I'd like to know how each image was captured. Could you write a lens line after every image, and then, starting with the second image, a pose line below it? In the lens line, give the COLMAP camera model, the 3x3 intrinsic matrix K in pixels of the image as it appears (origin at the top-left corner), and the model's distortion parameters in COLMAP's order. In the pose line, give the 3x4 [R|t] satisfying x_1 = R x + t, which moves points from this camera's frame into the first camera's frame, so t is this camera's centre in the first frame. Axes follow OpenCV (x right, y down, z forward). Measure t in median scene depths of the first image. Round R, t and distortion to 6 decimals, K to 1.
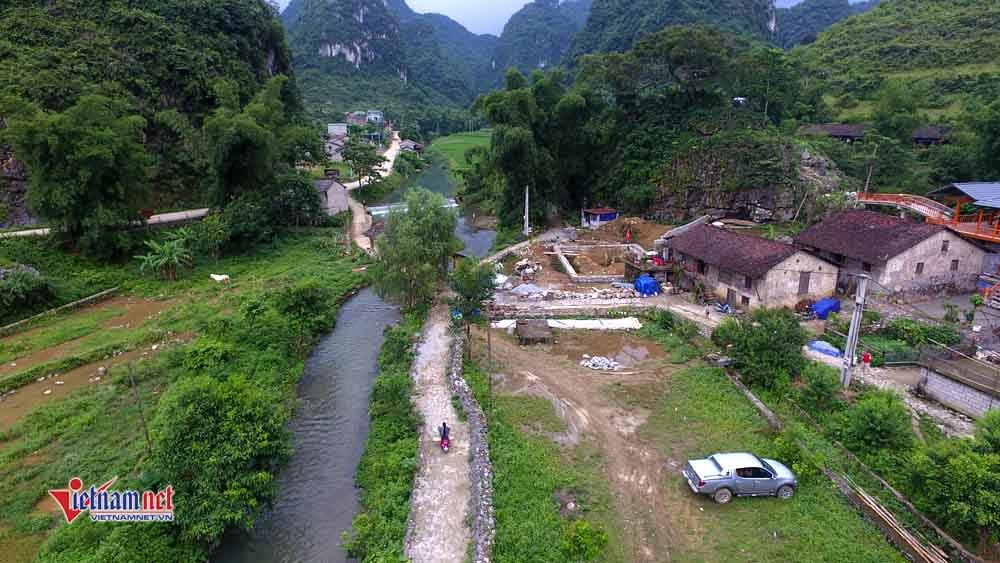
lens RADIAL K [[581.8, 0, 499.1], [0, 581.8, 280.2], [0, 0, 1]] dist [-0.005137, 0.010692]
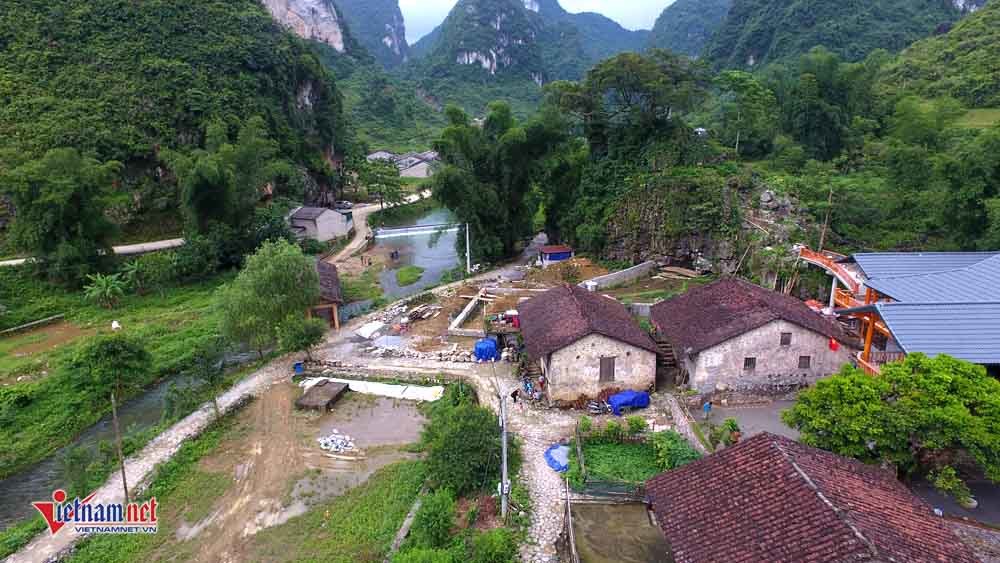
lens RADIAL K [[581.8, 0, 498.6], [0, 581.8, 280.6], [0, 0, 1]] dist [-0.005137, 0.010692]
pose [[0.964197, 0.048012, -0.260804, 0.385952], [-0.046950, 0.998844, 0.010305, -0.084676], [0.260997, 0.002309, 0.965337, 0.078518]]
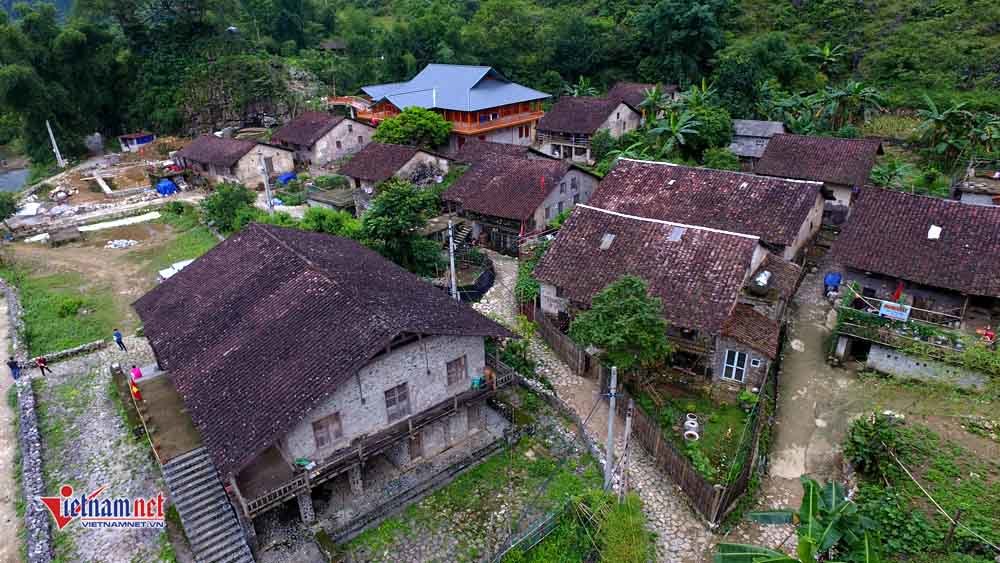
lens RADIAL K [[581.8, 0, 500.0], [0, 581.8, 278.2], [0, 0, 1]] dist [-0.005137, 0.010692]
pose [[0.808134, -0.265387, 0.525822, 0.088259], [0.187819, 0.962246, 0.196996, 0.067411], [-0.558250, -0.060440, 0.827469, -0.401789]]
